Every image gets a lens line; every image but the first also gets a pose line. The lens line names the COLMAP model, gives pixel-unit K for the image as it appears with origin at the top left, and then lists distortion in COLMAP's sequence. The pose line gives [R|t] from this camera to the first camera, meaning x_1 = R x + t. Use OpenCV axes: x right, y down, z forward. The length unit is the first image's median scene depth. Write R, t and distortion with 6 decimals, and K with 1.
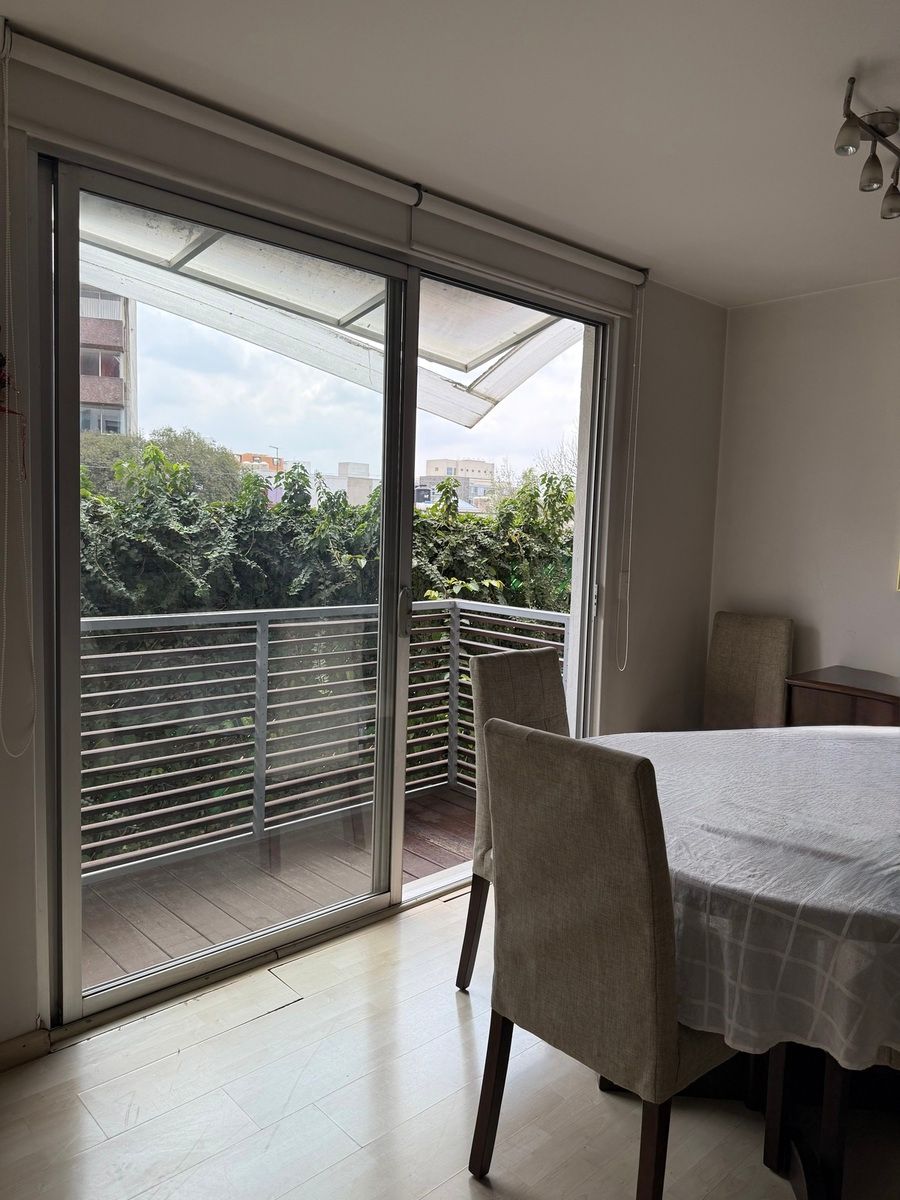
lens RADIAL K [[852.9, 0, 443.3], [0, 852.9, 604.6], [0, 0, 1]] dist [-0.008068, -0.002671]
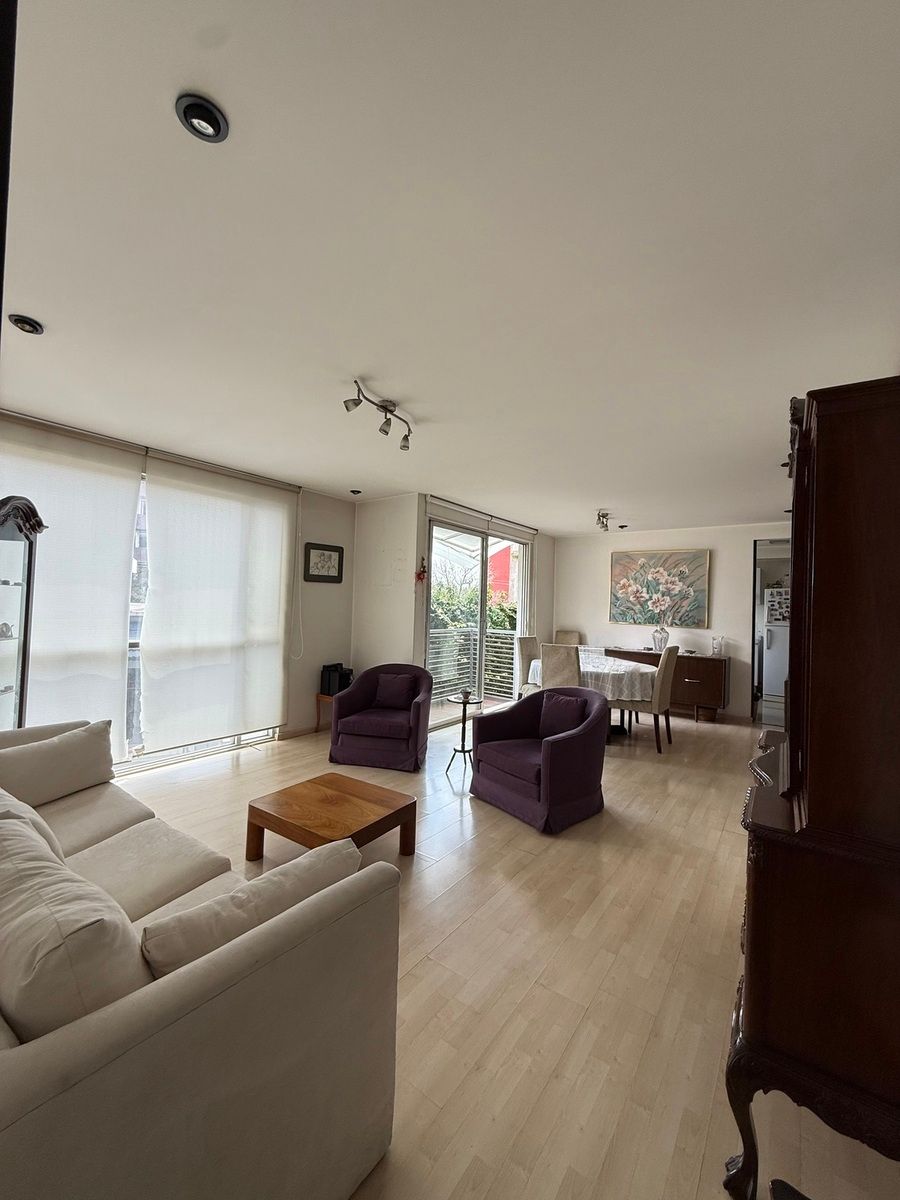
lens RADIAL K [[479.3, 0, 451.8], [0, 479.3, 598.5], [0, 0, 1]] dist [-0.000891, -0.000712]
pose [[0.978692, -0.007261, 0.205207, -0.507591], [0.027046, 0.995226, -0.093775, 0.060189], [-0.203546, 0.097327, 0.974216, -0.804047]]
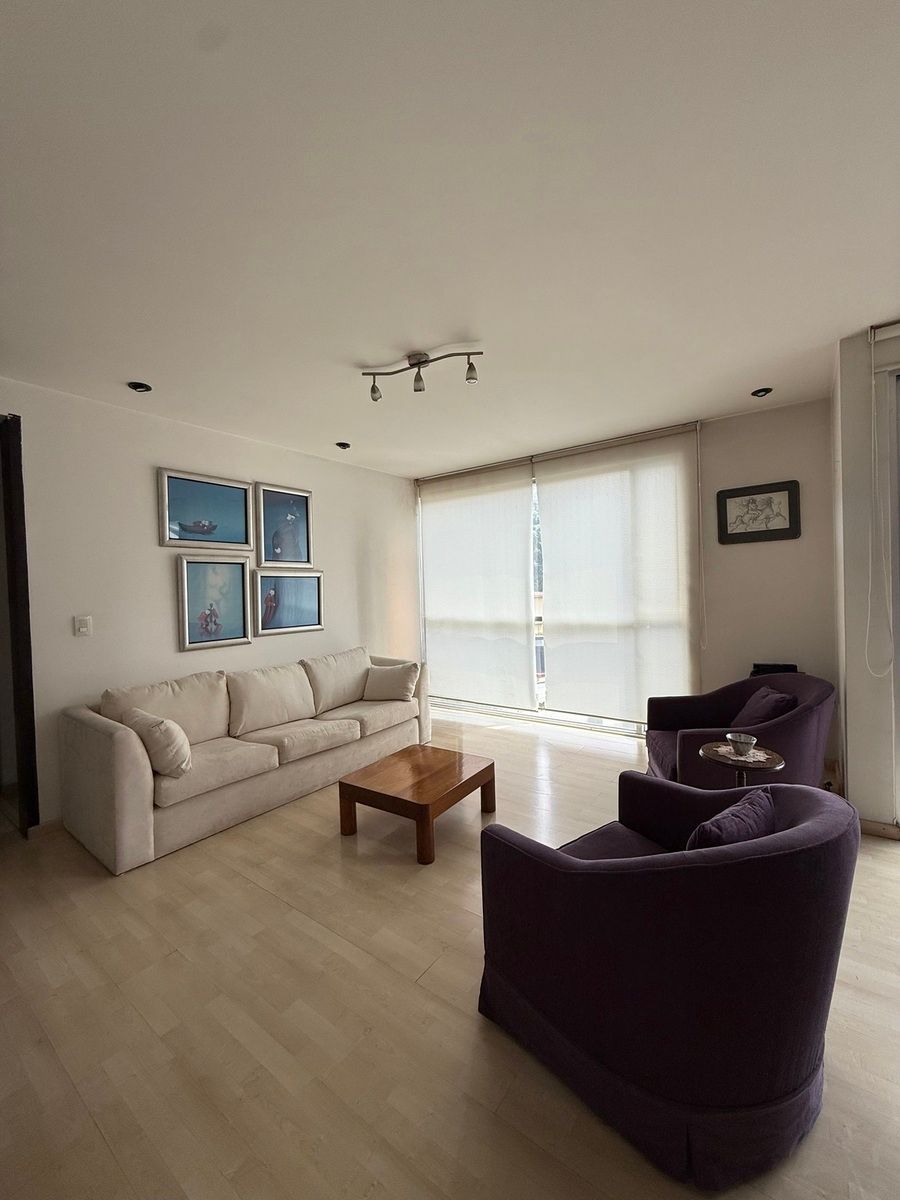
lens RADIAL K [[479.3, 0, 447.4], [0, 479.3, 597.4], [0, 0, 1]] dist [-0.000891, -0.000712]
pose [[0.193281, -0.027594, -0.980755, 0.240973], [-0.049265, 0.998071, -0.037790, 0.048526], [0.979906, 0.055621, 0.191548, -0.130400]]
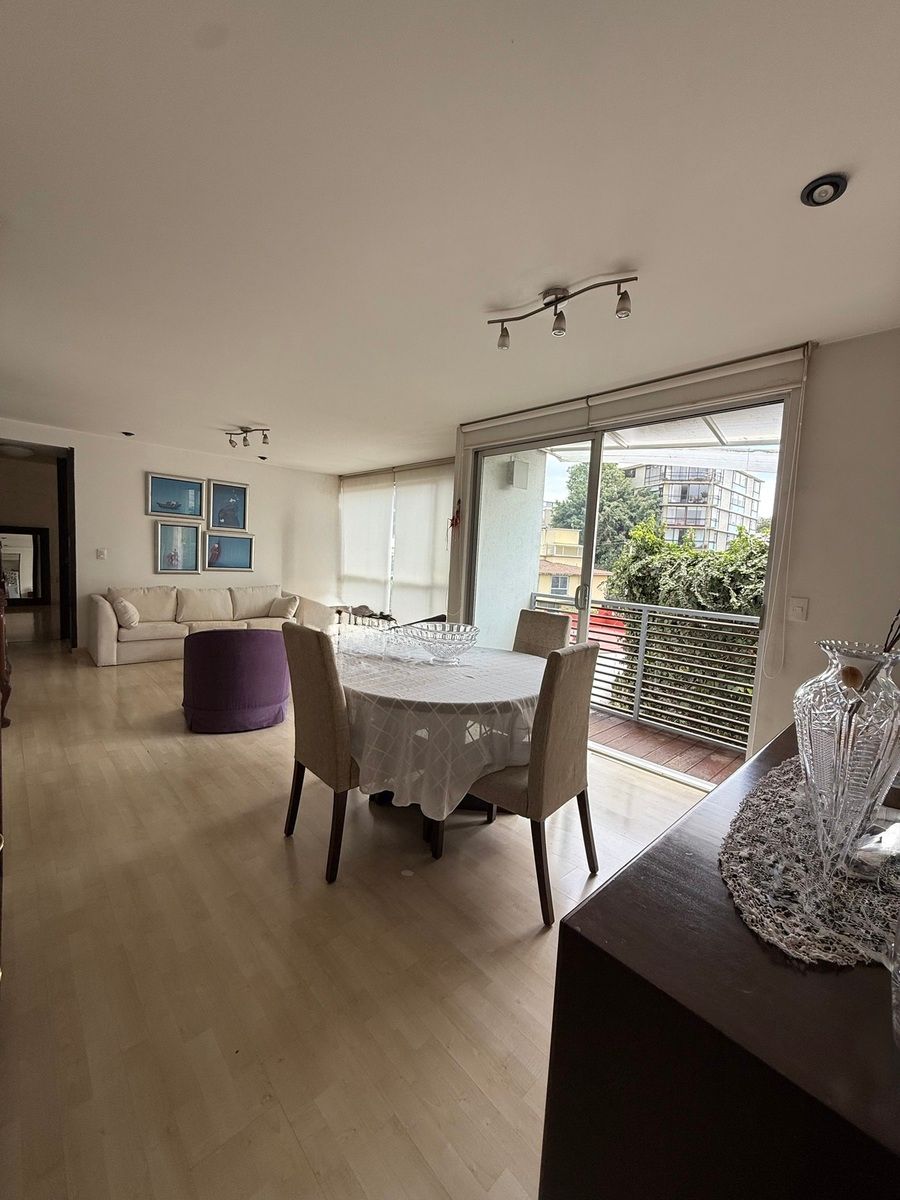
lens RADIAL K [[479.3, 0, 447.4], [0, 479.3, 598.7], [0, 0, 1]] dist [-0.000891, -0.000712]
pose [[0.012191, 0.051992, -0.998573, 0.935292], [-0.141667, 0.988664, 0.049746, 0.000414], [0.989839, 0.140858, 0.019418, 0.547040]]
